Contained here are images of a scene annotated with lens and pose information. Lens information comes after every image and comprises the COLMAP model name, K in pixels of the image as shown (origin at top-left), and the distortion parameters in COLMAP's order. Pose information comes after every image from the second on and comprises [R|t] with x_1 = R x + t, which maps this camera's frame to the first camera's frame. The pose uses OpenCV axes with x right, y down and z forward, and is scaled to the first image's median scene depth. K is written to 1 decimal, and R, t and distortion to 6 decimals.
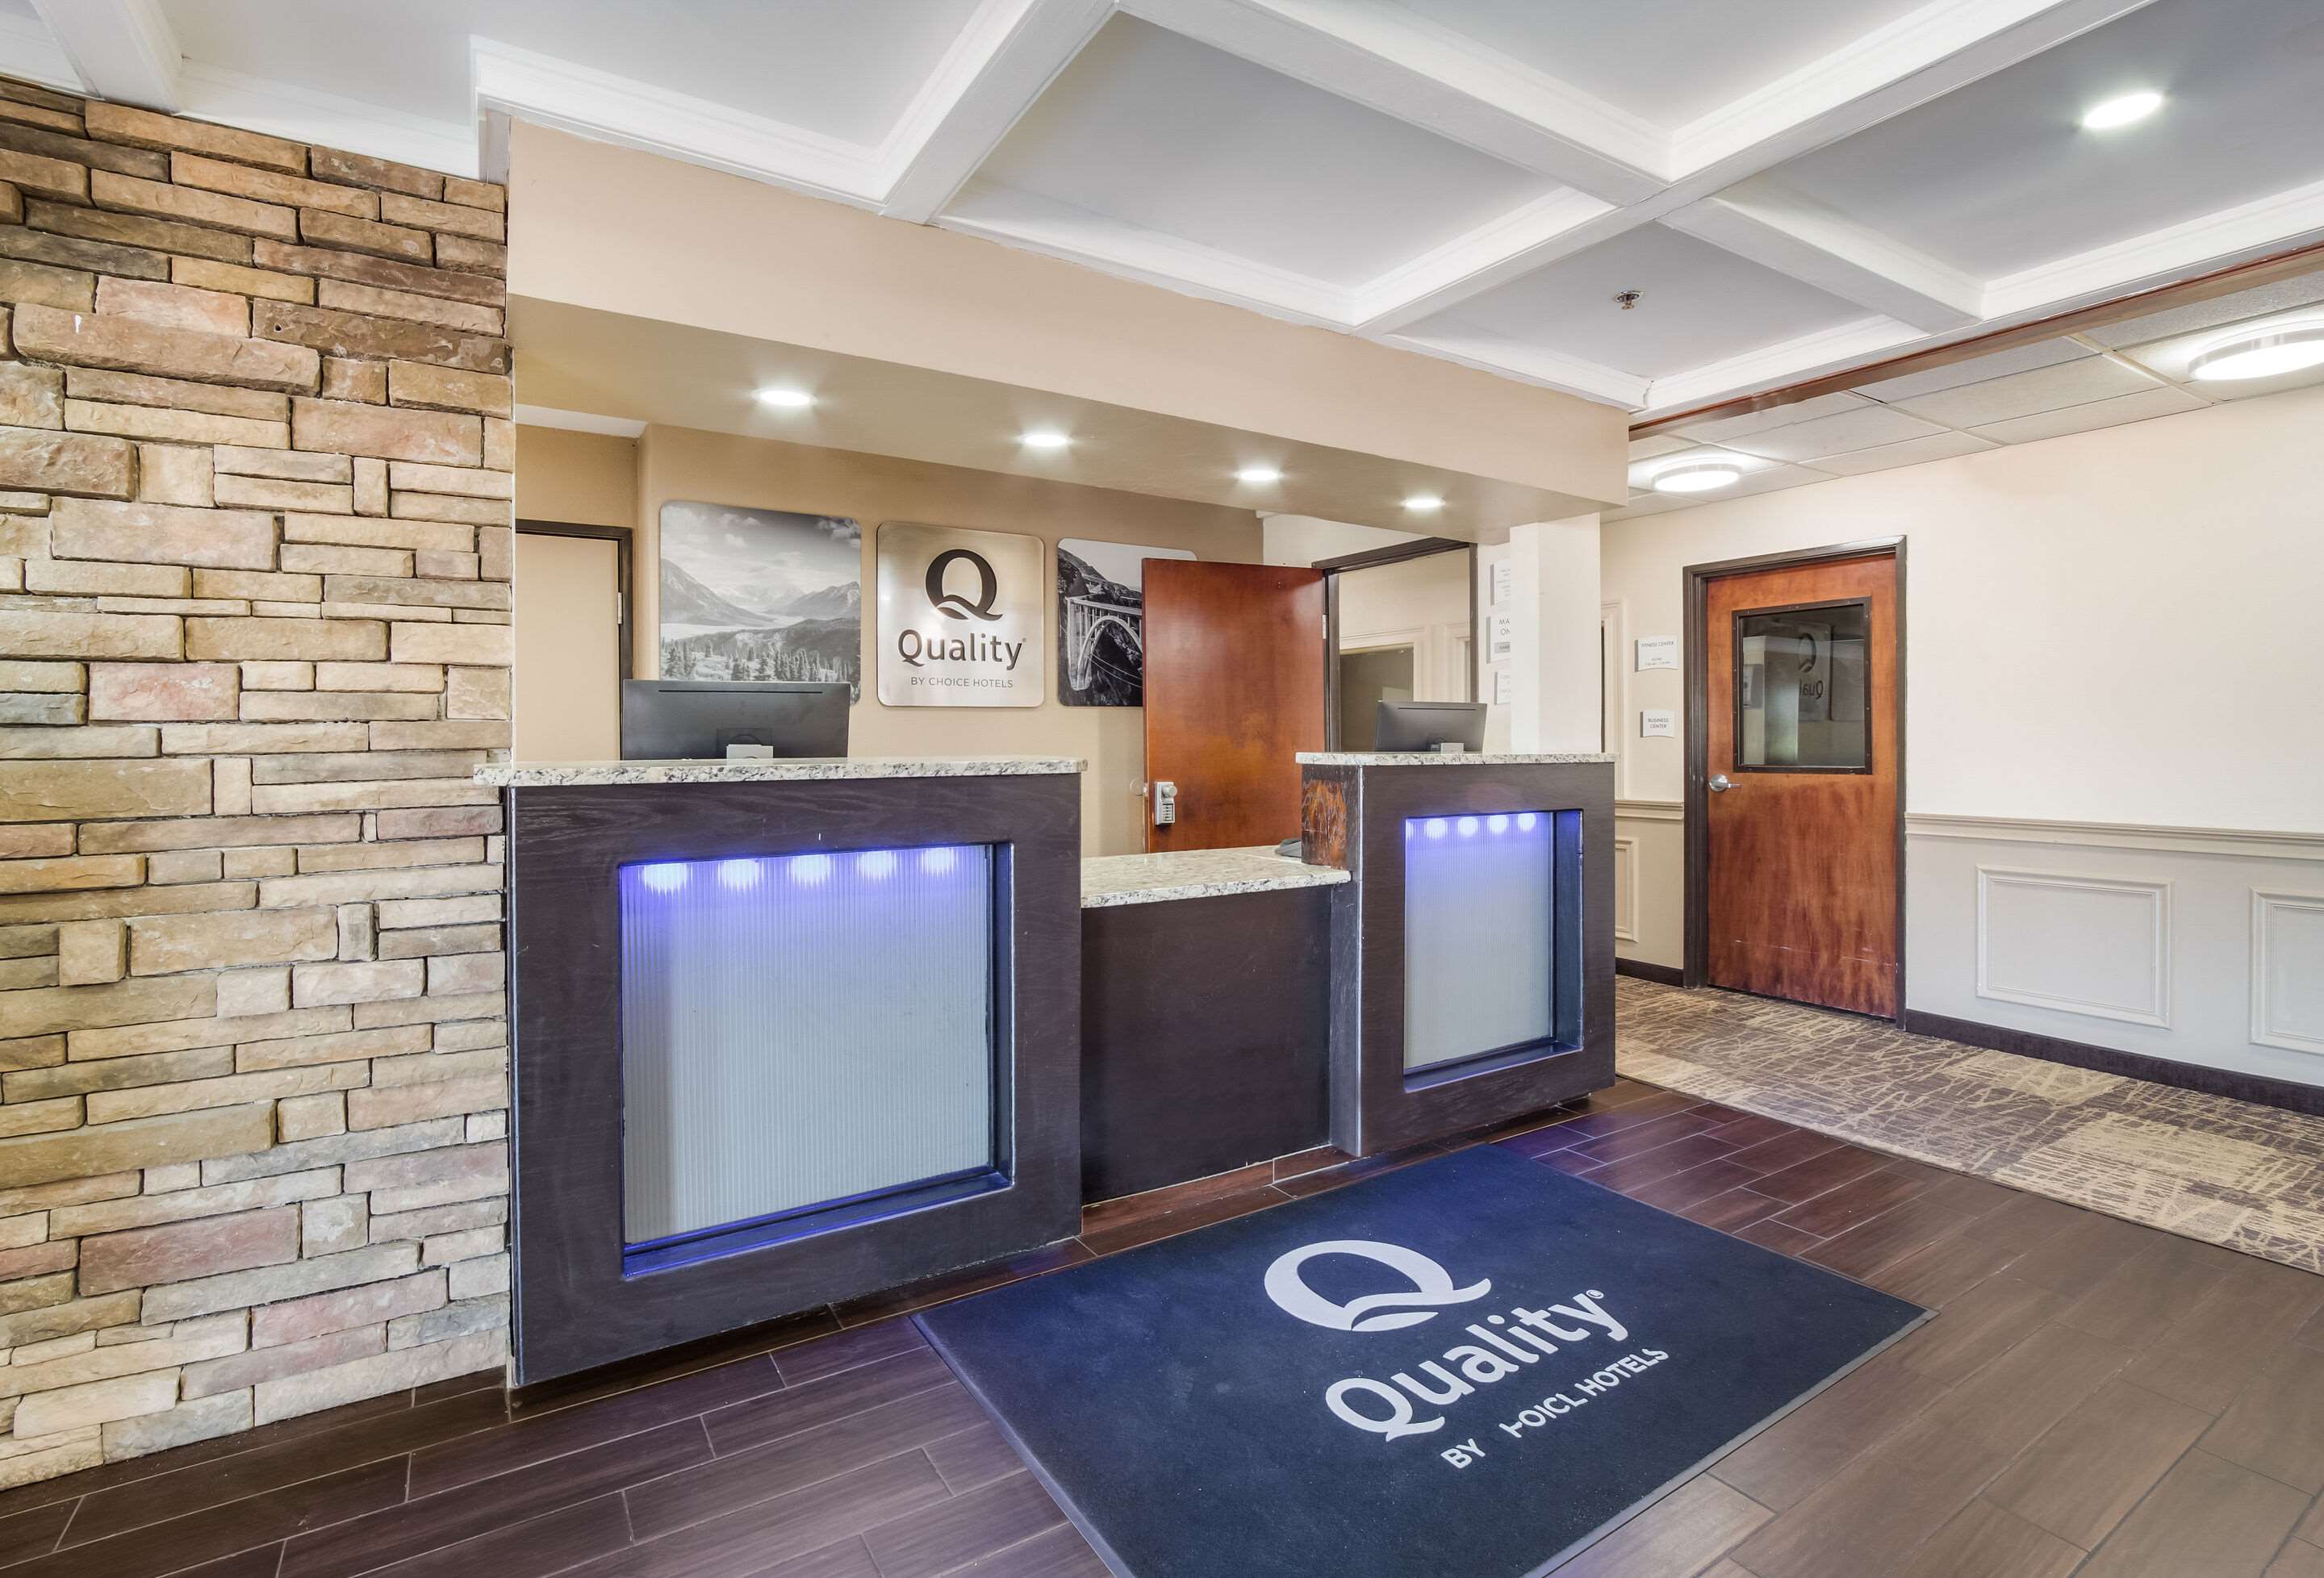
lens RADIAL K [[1086.8, 0, 1146.2], [0, 1086.8, 746.0], [0, 0, 1]] dist [-0.026331, 0.002685]
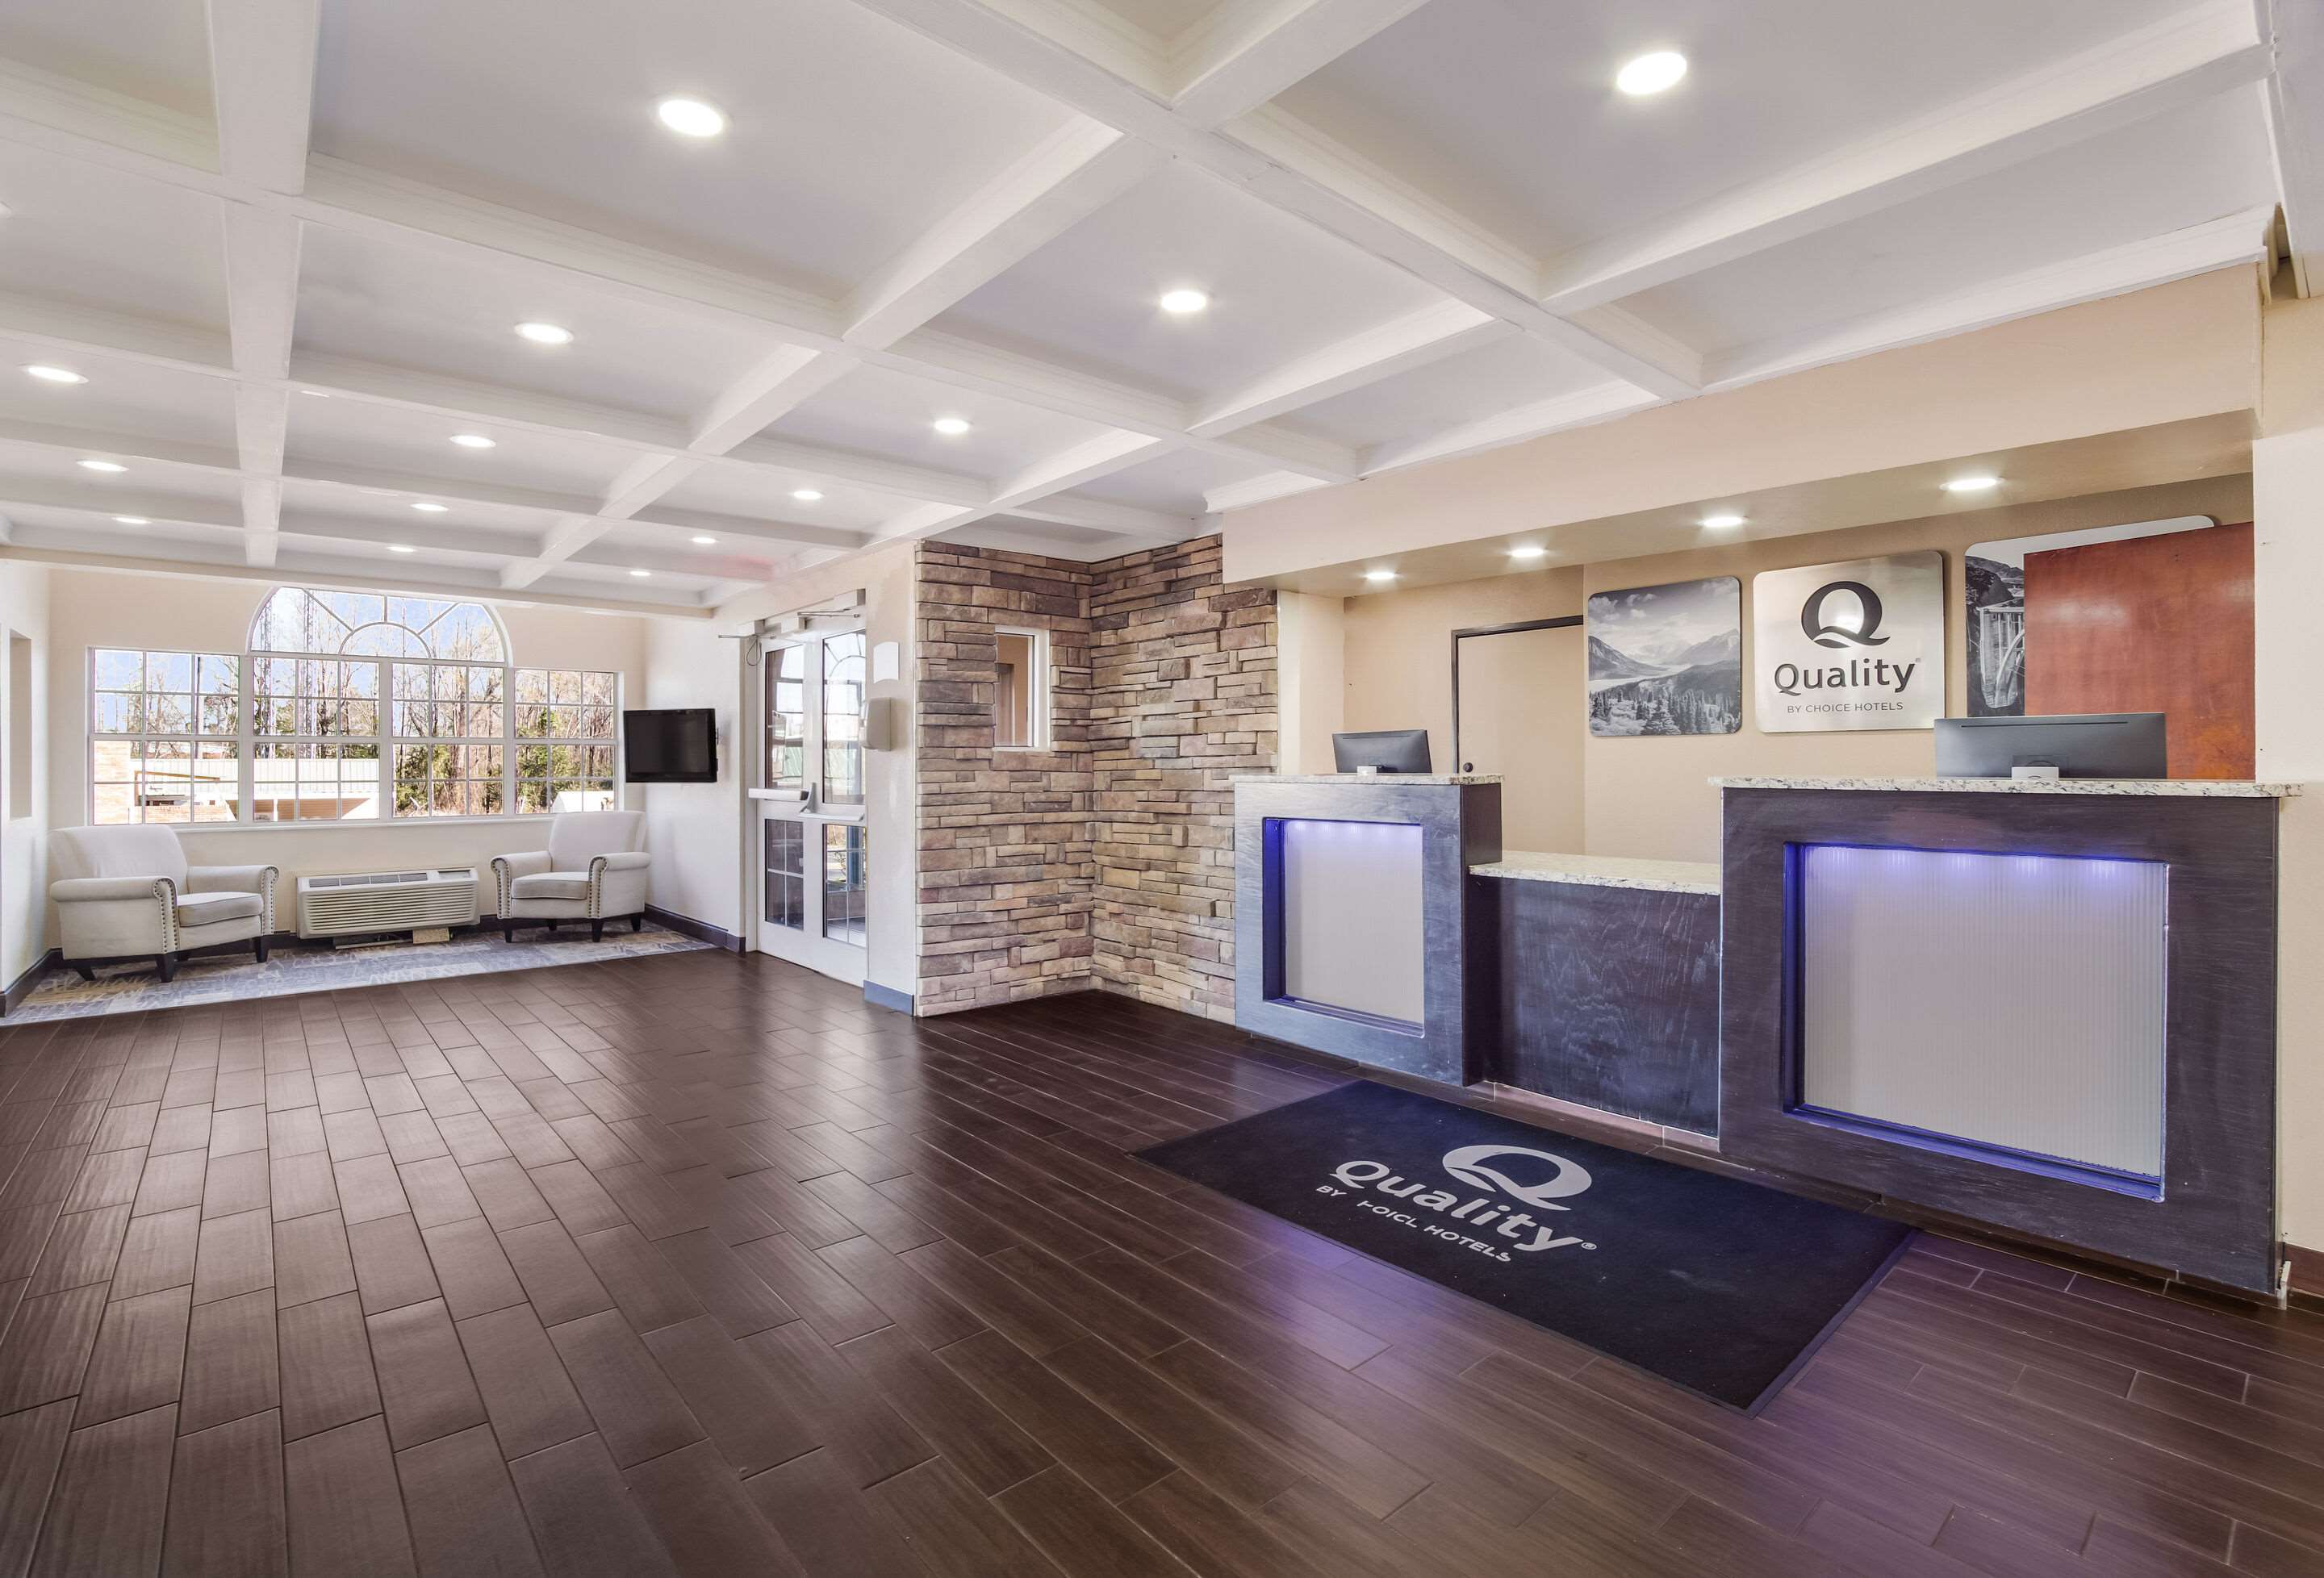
lens RADIAL K [[1086.8, 0, 1163.6], [0, 1086.8, 772.1], [0, 0, 1]] dist [-0.026331, 0.002685]
pose [[0.154239, 0.009570, -0.987987, 1.679821], [-0.004432, 0.999950, 0.008994, -0.005635], [0.988024, 0.002991, 0.154274, 0.421894]]
